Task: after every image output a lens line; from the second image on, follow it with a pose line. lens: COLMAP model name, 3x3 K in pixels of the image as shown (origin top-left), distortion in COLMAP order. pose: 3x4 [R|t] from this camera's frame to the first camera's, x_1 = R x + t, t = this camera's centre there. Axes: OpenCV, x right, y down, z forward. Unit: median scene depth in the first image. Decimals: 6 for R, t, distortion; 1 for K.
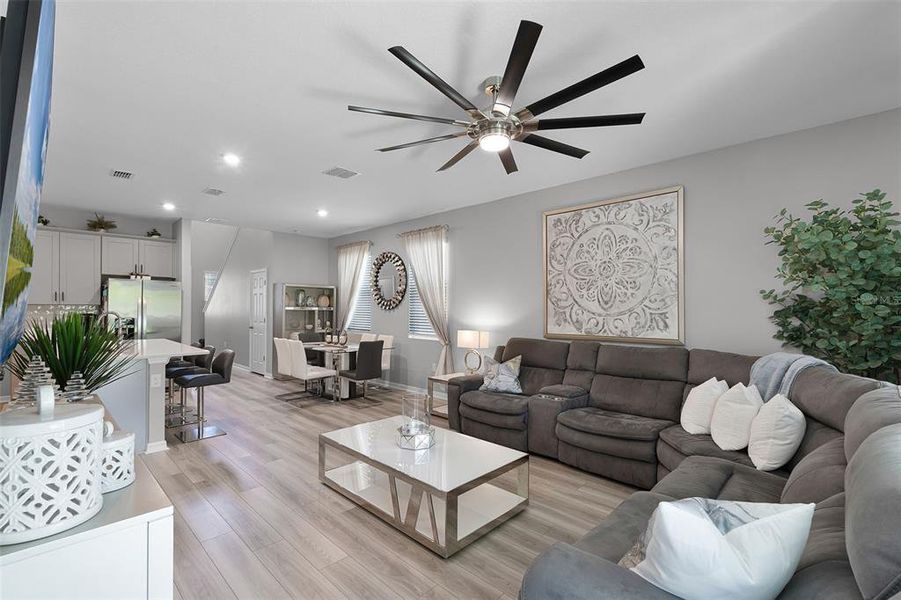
lens RADIAL K [[406.1, 0, 450.5], [0, 406.1, 300.0], [0, 0, 1]] dist [-0.003313, -0.000553]
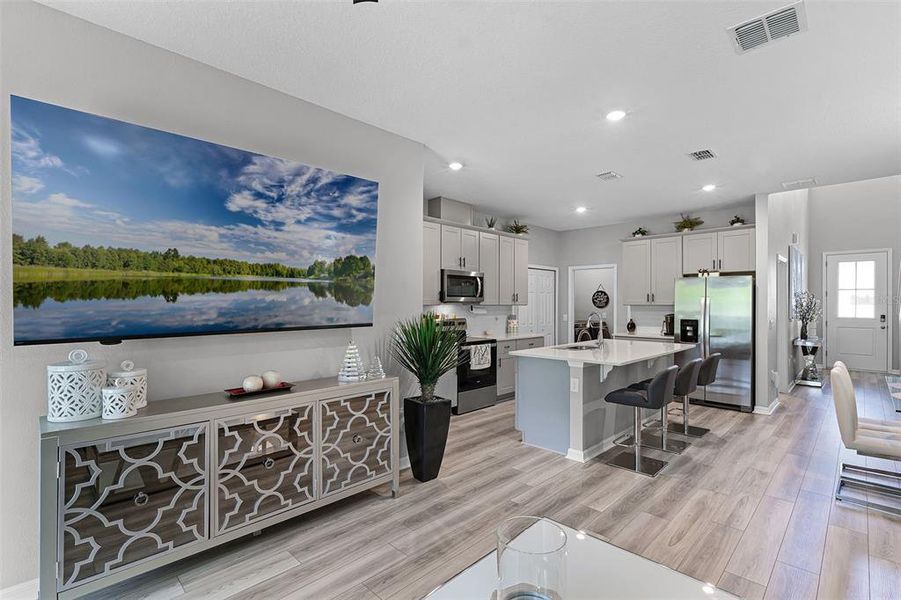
lens RADIAL K [[412.3, 0, 448.3], [0, 412.3, 312.2], [0, 0, 1]] dist [-0.001085, -0.000365]
pose [[-0.015168, 0.009143, -0.999843, 0.142429], [0.016585, 0.999823, 0.008891, 0.008921], [0.999747, -0.016447, -0.015317, 0.428893]]
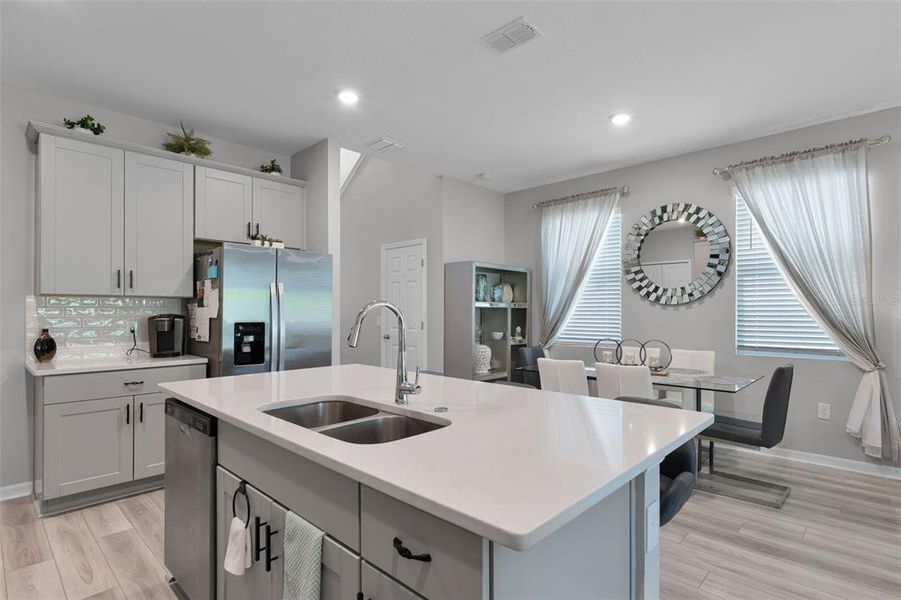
lens RADIAL K [[458.5, 0, 450.5], [0, 458.5, 300.0], [0, 0, 1]] dist [-0.002938, -0.000062]
pose [[0.999820, -0.006722, 0.017747, -0.525581], [0.006776, 0.999973, -0.002980, 0.018384], [-0.017727, 0.003099, 0.999838, 0.394322]]
